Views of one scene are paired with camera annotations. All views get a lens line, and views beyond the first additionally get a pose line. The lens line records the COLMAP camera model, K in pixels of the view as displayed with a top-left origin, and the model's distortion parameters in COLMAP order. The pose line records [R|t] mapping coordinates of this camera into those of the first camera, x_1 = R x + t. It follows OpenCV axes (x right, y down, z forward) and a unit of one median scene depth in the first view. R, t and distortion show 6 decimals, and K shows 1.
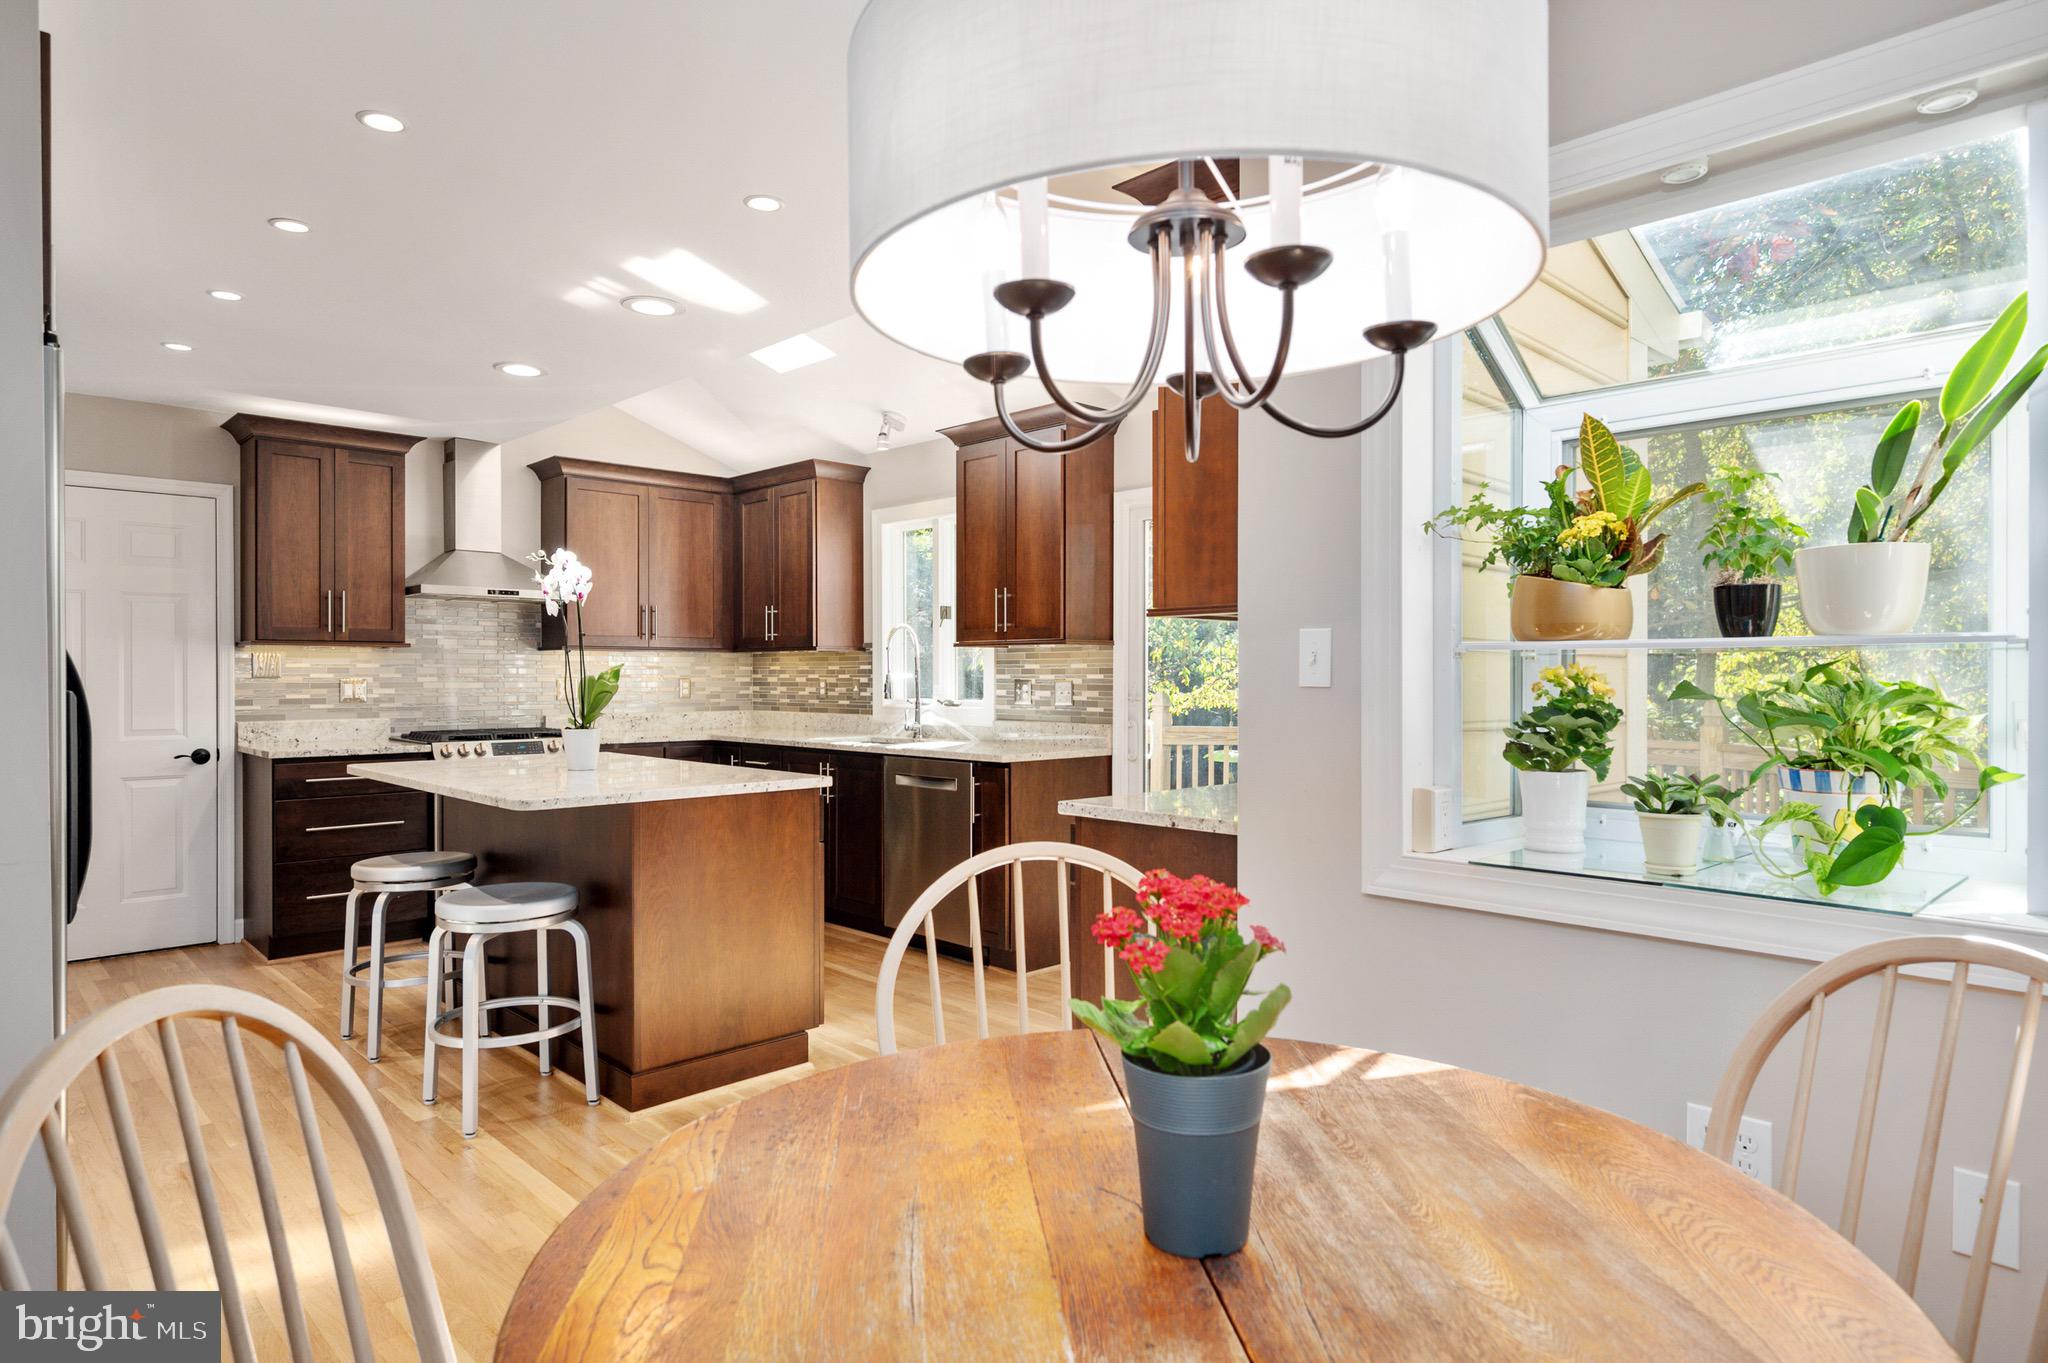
lens RADIAL K [[1171.8, 0, 1024.0], [0, 1171.8, 681.5], [0, 0, 1]] dist [0.000565, 0.000260]
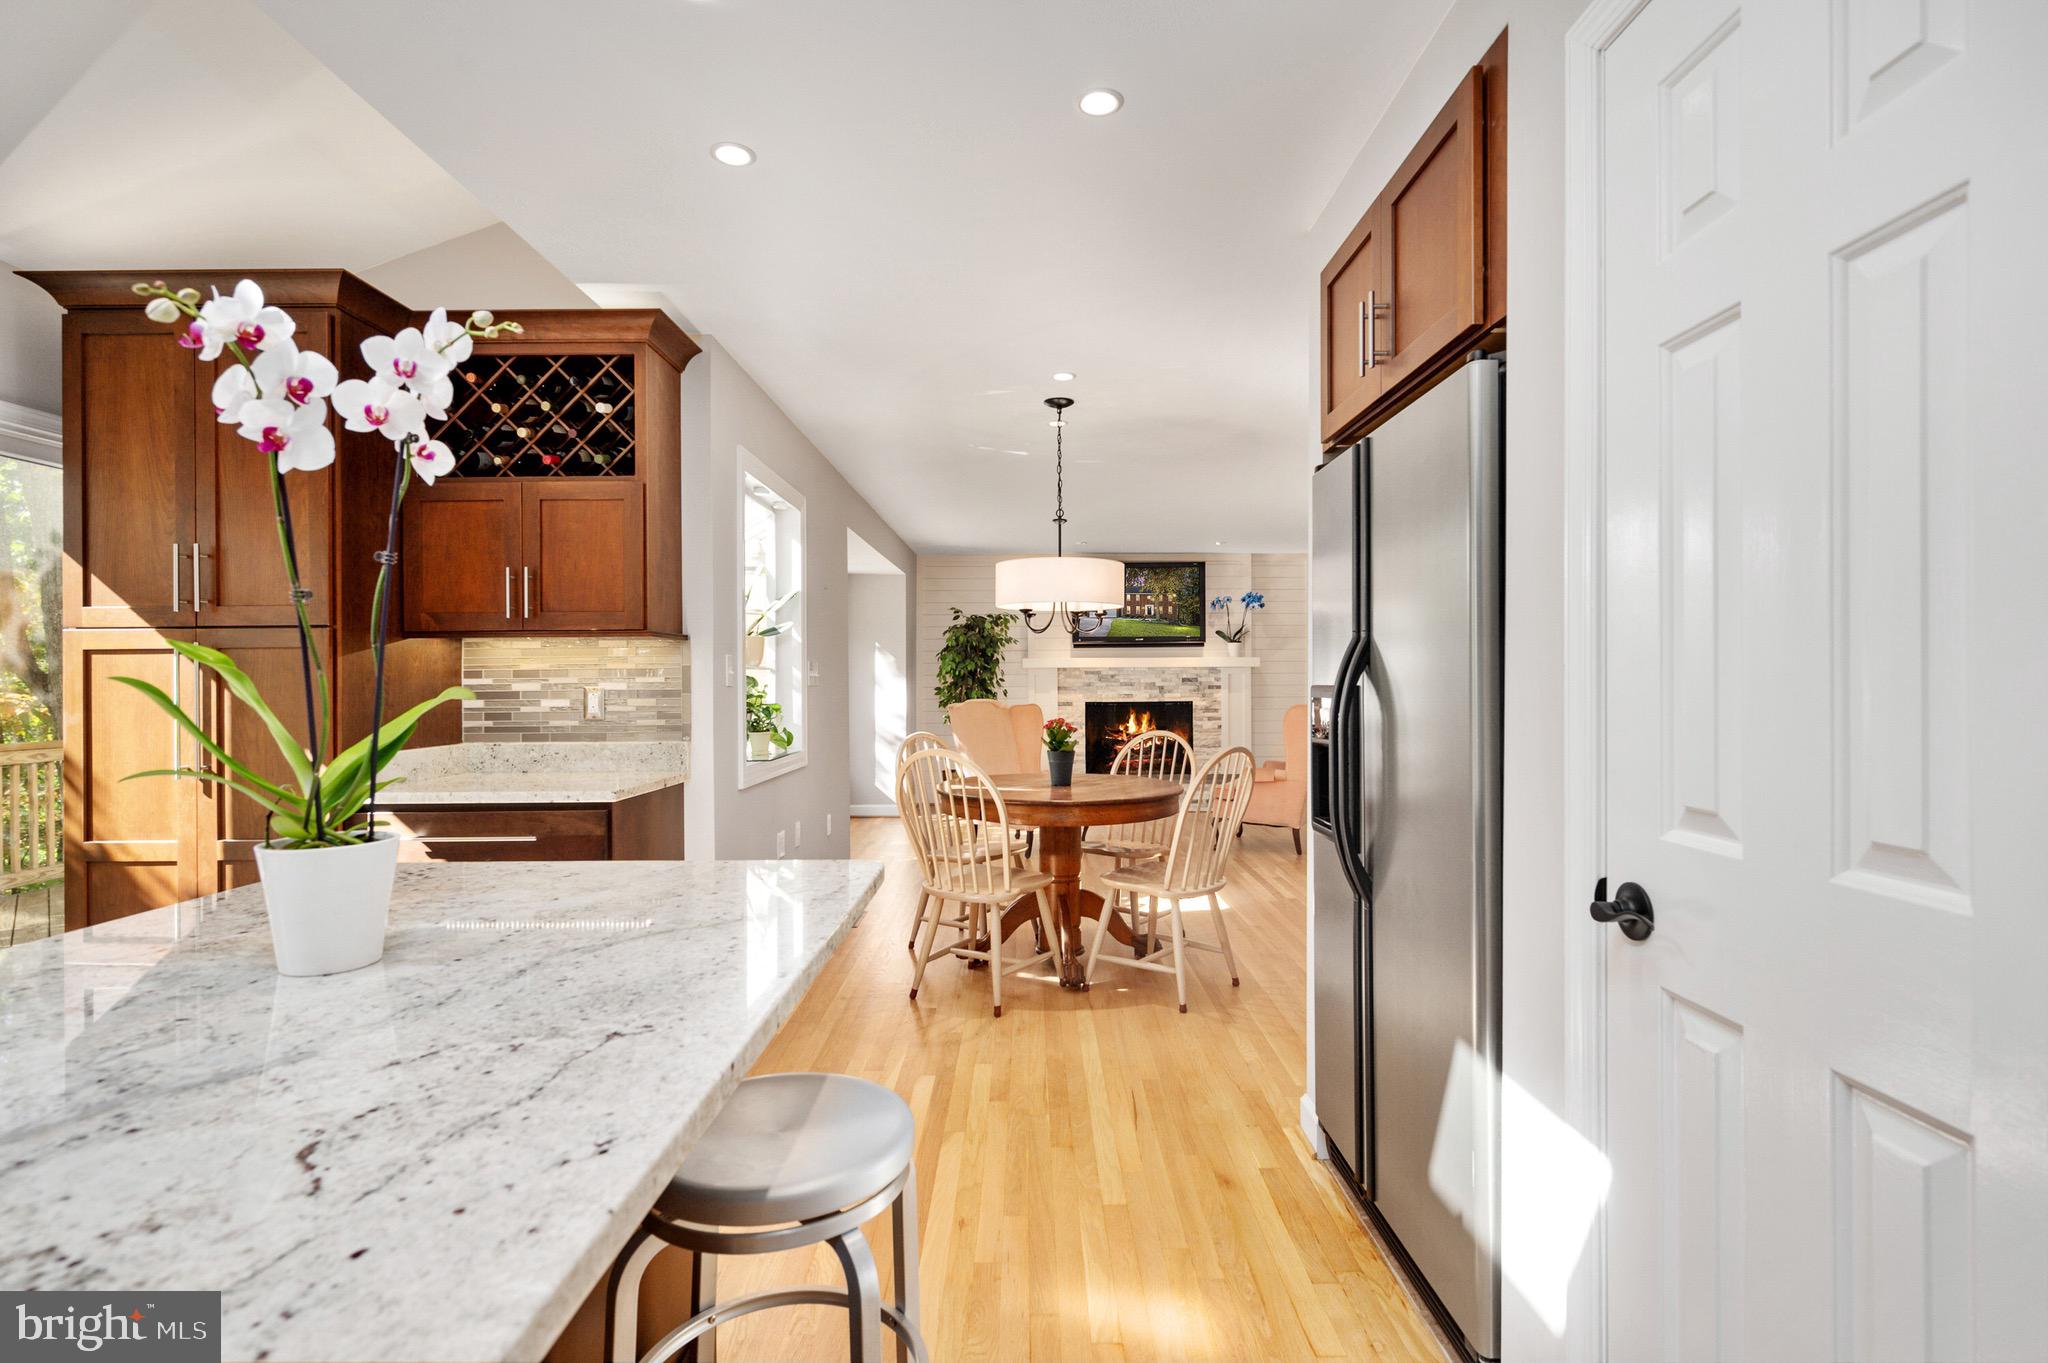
lens RADIAL K [[978.4, 0, 1037.4], [0, 978.4, 680.4], [0, 0, 1]] dist [-0.004496, -0.000781]
pose [[-0.725582, 0.003619, 0.688126, -0.496545], [0.009104, 0.999949, 0.004341, -0.002458], [-0.688075, 0.009415, -0.725578, 0.759704]]
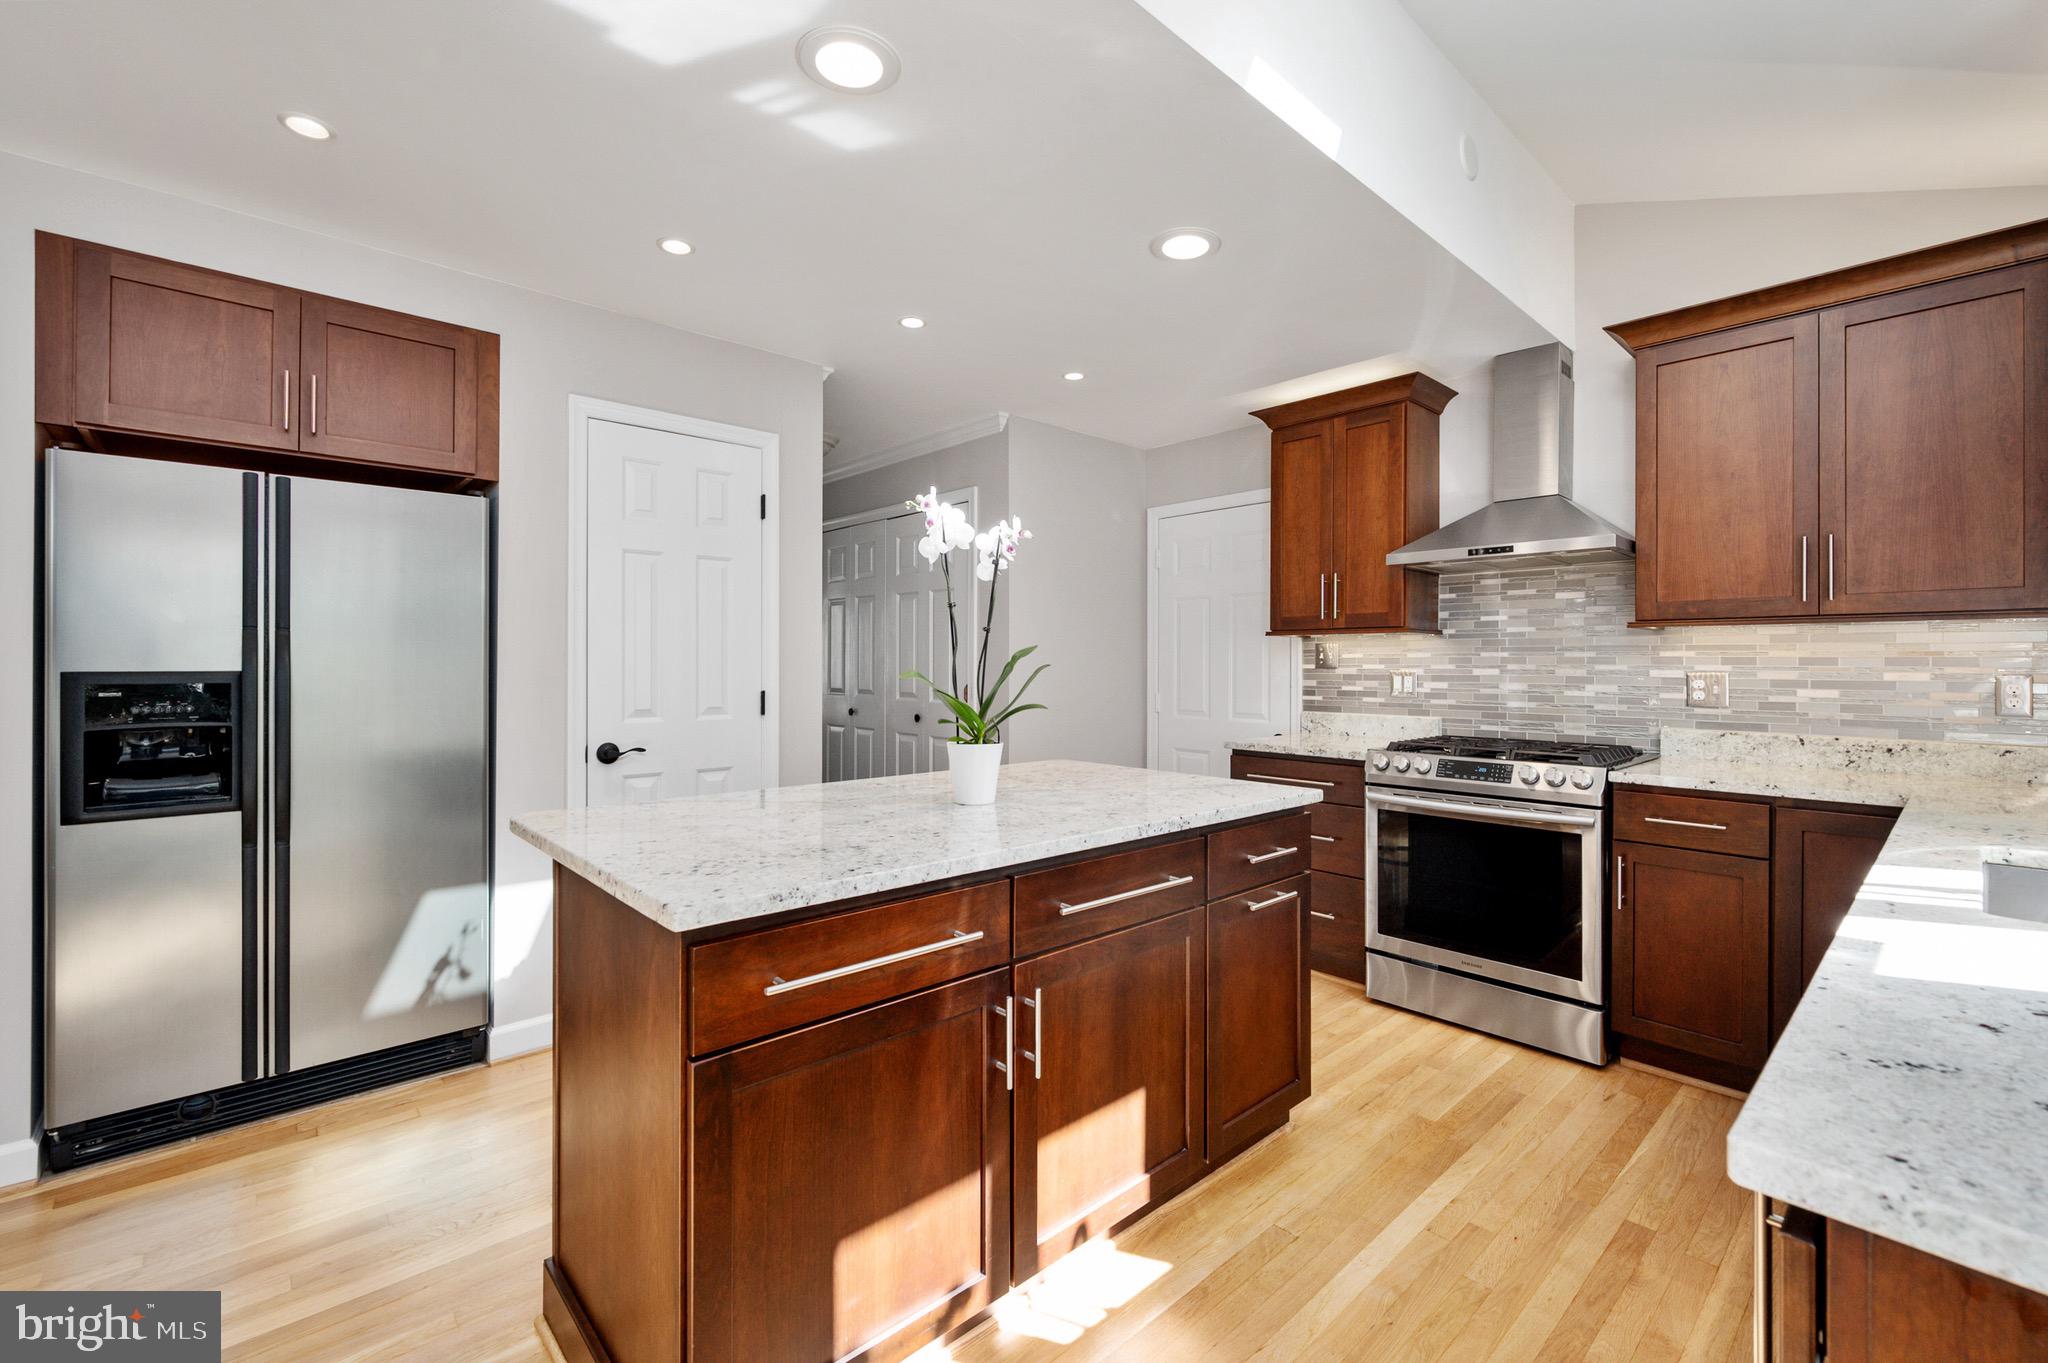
lens RADIAL K [[868.1, 0, 1031.3], [0, 868.1, 667.4], [0, 0, 1]] dist [0.000432, 0.000279]
pose [[-0.022955, 0.002733, -0.999733, 0.096106], [-0.009485, 0.999951, 0.002951, -0.003946], [0.999692, 0.009550, -0.022928, 0.776974]]
